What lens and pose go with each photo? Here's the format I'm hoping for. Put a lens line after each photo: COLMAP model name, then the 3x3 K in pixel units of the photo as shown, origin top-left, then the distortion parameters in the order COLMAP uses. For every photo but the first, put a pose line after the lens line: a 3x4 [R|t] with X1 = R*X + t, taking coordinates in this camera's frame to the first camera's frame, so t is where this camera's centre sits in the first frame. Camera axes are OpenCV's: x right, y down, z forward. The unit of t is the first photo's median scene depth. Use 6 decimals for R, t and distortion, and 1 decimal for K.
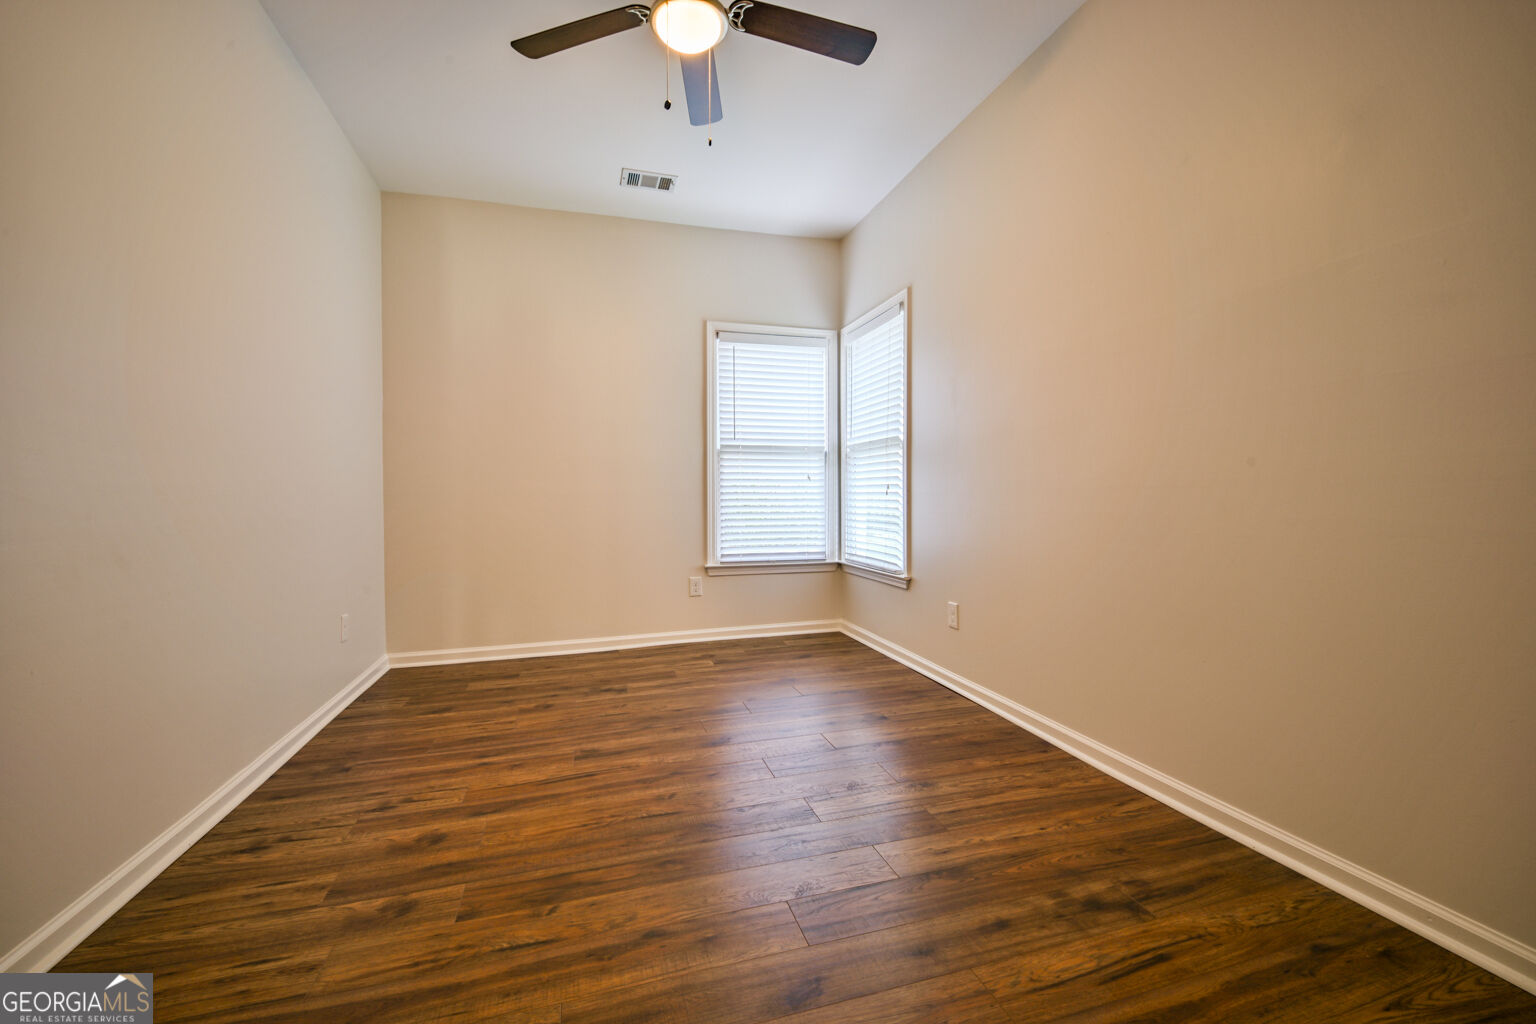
lens RADIAL K [[630.8, 0, 778.4], [0, 630.8, 508.8], [0, 0, 1]] dist [0.002133, -0.013045]
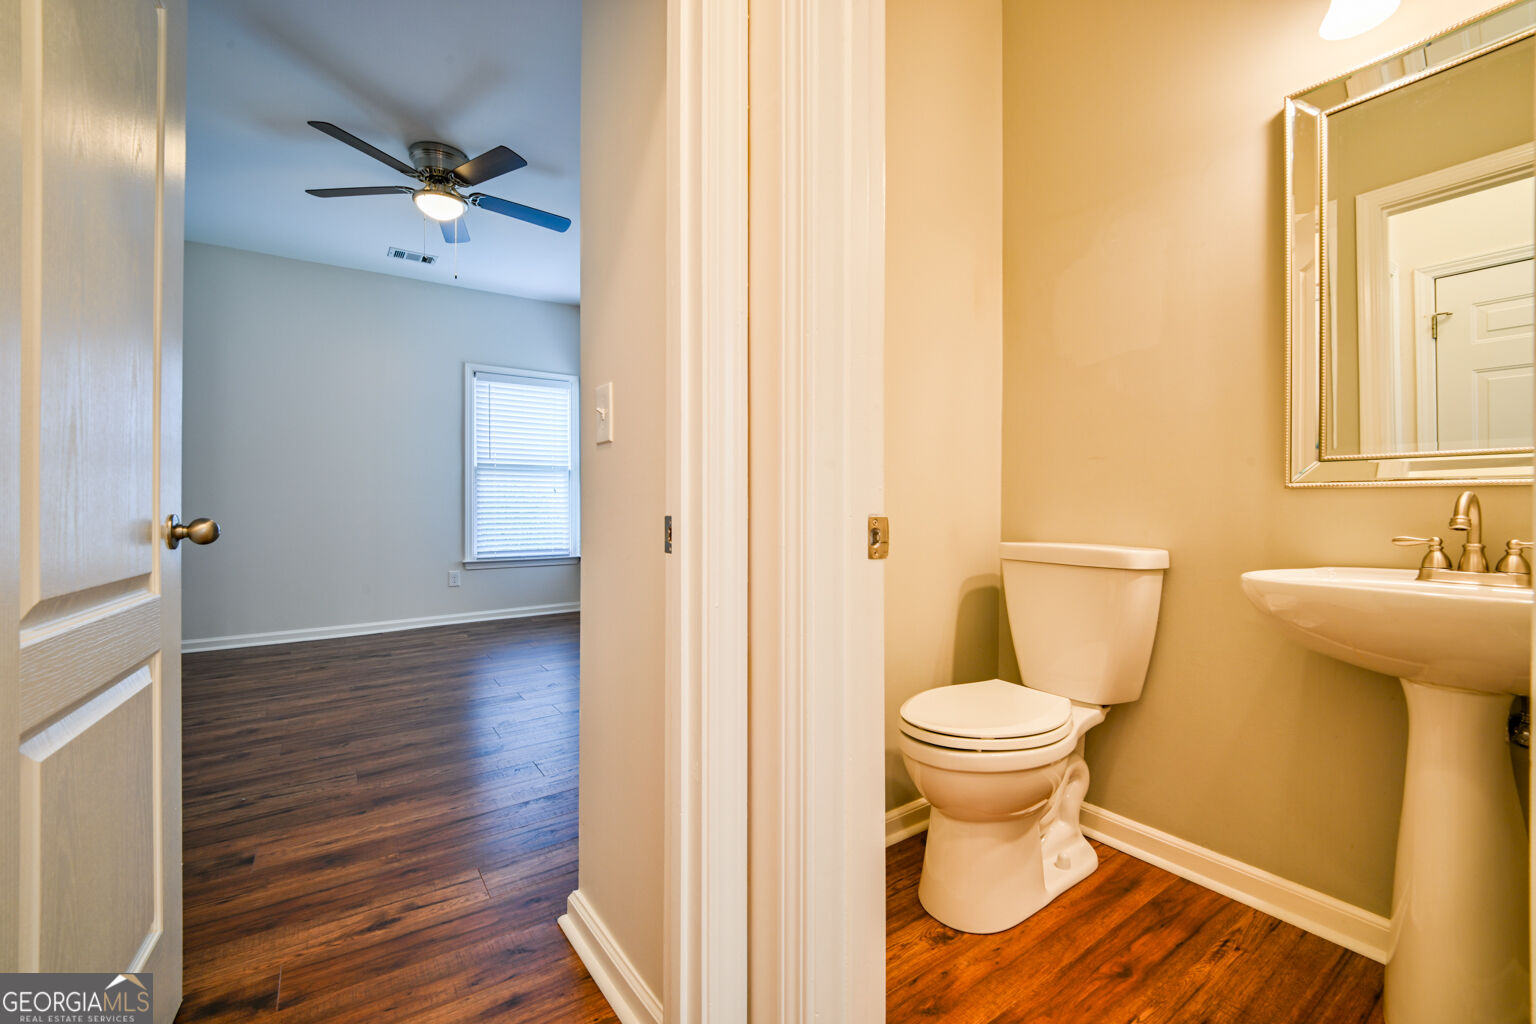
lens RADIAL K [[630.8, 0, 778.4], [0, 630.8, 508.8], [0, 0, 1]] dist [0.002133, -0.013045]
pose [[0.948905, 0.002242, 0.315555, 0.094016], [0.001651, 0.999926, -0.012069, 0.004592], [-0.315558, 0.011974, 0.948831, -0.429375]]
